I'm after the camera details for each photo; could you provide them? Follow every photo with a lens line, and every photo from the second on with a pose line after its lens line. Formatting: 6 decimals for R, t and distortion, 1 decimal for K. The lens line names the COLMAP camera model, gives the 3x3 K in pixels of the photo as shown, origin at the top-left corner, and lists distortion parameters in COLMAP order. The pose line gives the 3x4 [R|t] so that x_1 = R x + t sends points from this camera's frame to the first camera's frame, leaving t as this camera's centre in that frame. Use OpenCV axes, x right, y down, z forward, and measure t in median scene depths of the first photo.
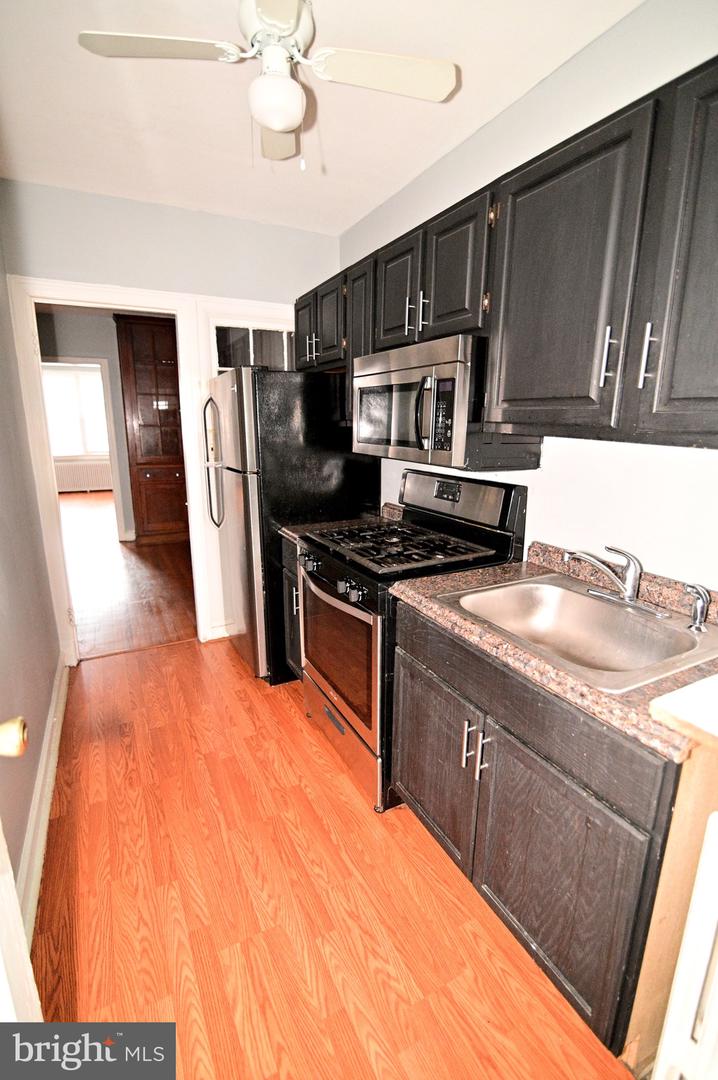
lens RADIAL K [[495.9, 0, 359.6], [0, 495.9, 539.8], [0, 0, 1]] dist [-0.021923, 0.002470]
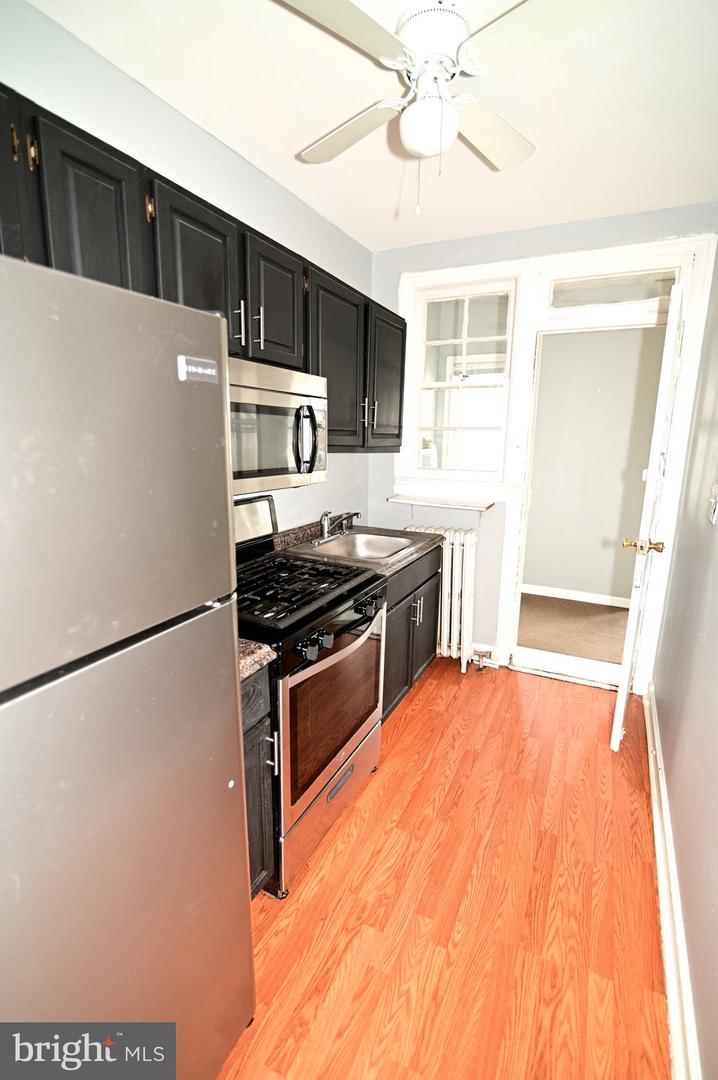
lens RADIAL K [[495.9, 0, 355.8], [0, 495.9, 544.8], [0, 0, 1]] dist [-0.021923, 0.002470]
pose [[-0.587052, -0.191878, 0.786481, -0.774767], [0.172434, 0.919574, 0.353058, -0.383831], [-0.790972, 0.342879, -0.506752, 1.453941]]
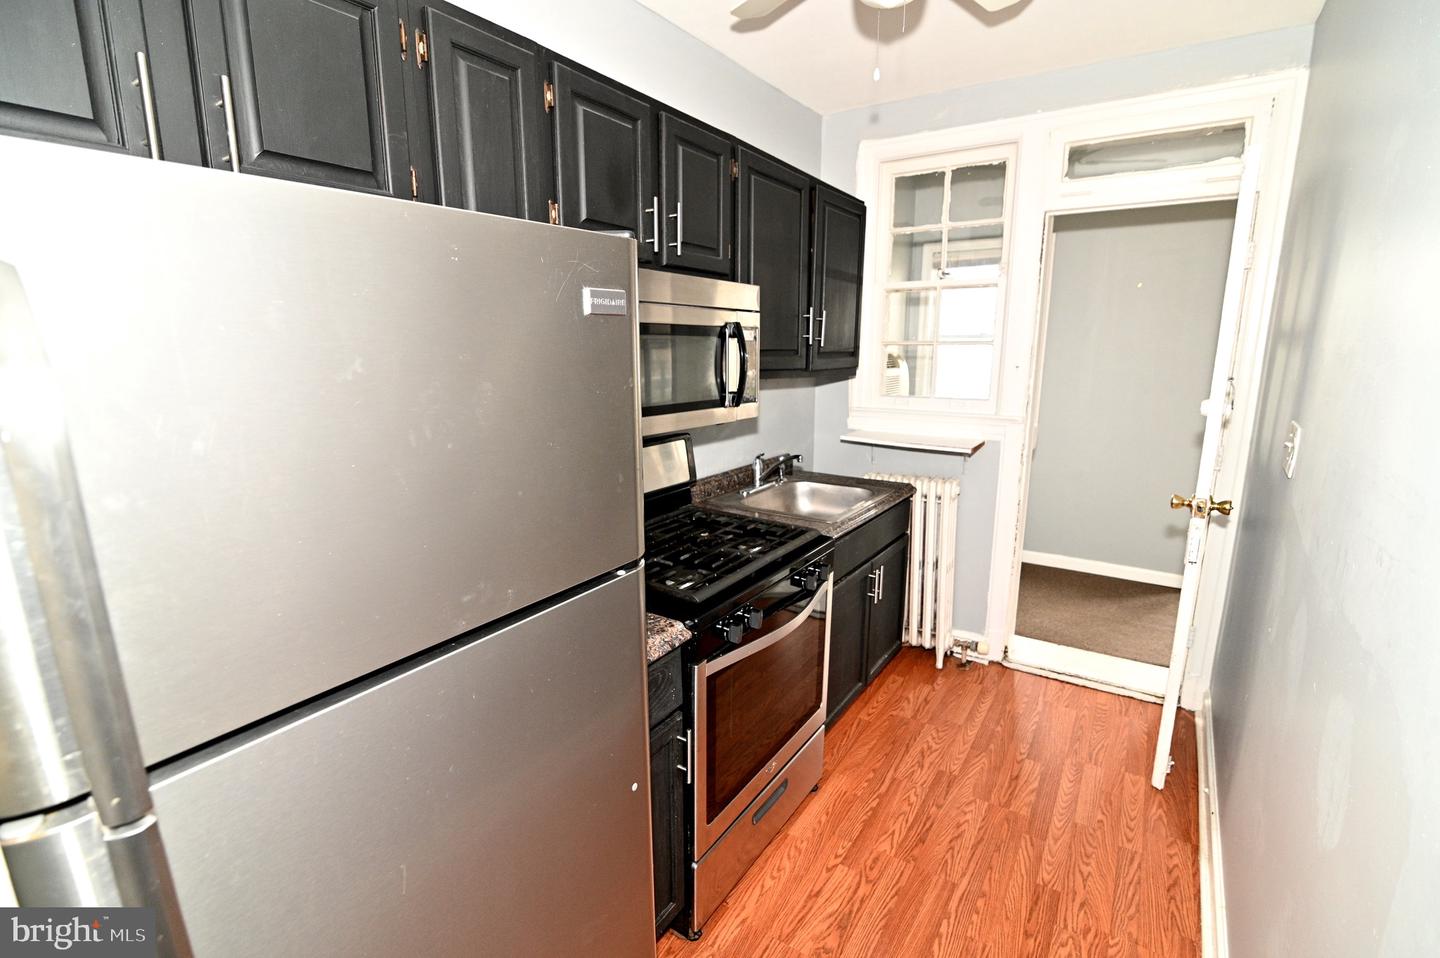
lens RADIAL K [[661.2, 0, 718.0], [0, 661.2, 486.2], [0, 0, 1]] dist [-0.021923, 0.002470]
pose [[-0.481606, -0.193238, 0.854818, -0.819973], [0.203211, 0.924182, 0.323407, -0.410301], [-0.852503, 0.329463, -0.405824, 1.467265]]
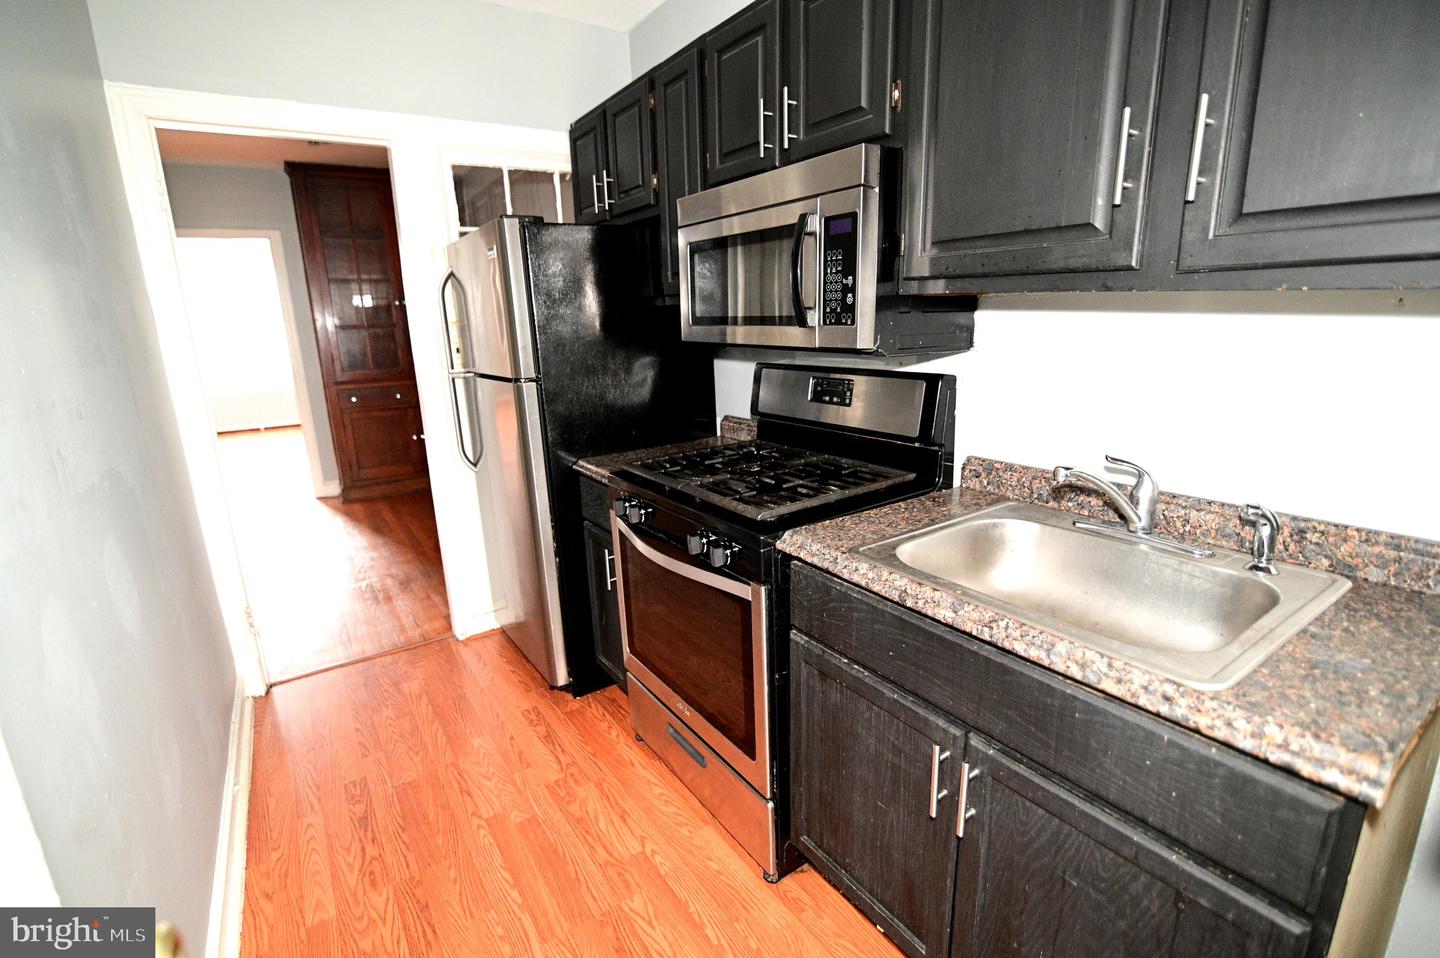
lens RADIAL K [[661.2, 0, 719.1], [0, 661.2, 474.4], [0, 0, 1]] dist [-0.021923, 0.002470]
pose [[0.992614, -0.064672, 0.102643, -0.084671], [0.064270, 0.997906, 0.007217, -0.000763], [-0.102895, -0.000566, 0.994692, 0.135648]]
